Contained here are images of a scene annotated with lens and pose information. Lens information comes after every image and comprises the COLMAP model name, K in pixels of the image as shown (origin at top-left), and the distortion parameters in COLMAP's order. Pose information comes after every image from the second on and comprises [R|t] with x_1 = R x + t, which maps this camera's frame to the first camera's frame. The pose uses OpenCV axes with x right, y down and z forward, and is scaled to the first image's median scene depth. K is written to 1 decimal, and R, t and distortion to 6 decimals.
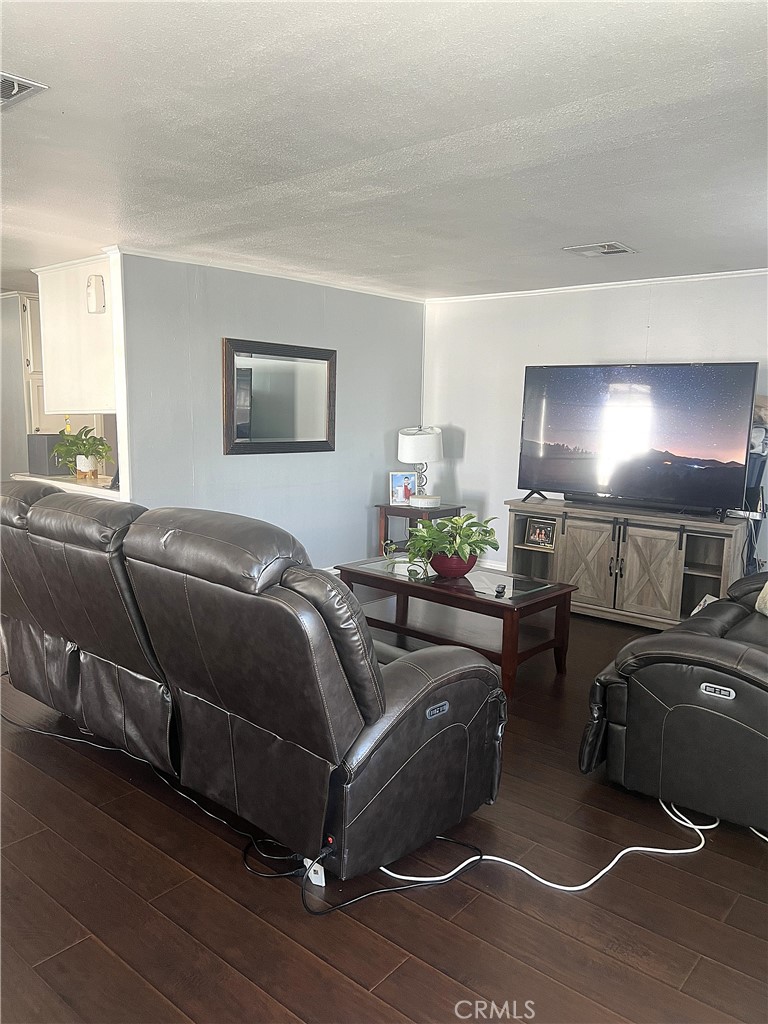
lens RADIAL K [[776.1, 0, 383.5], [0, 776.1, 511.7], [0, 0, 1]] dist [-0.001936, -0.000573]
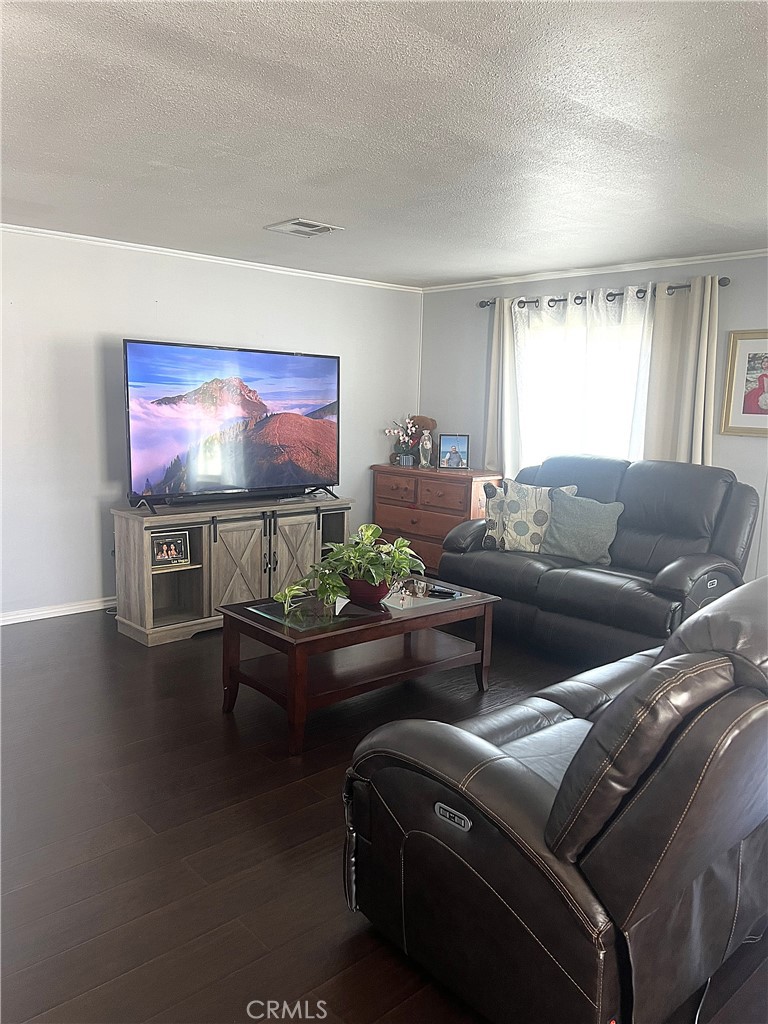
lens RADIAL K [[776.1, 0, 383.6], [0, 776.1, 515.4], [0, 0, 1]] dist [-0.001936, -0.000573]
pose [[0.144558, -0.161524, 0.976224, -0.613992], [0.119719, 0.982194, 0.144784, -0.108621], [-0.982227, 0.095943, 0.161321, 0.699346]]
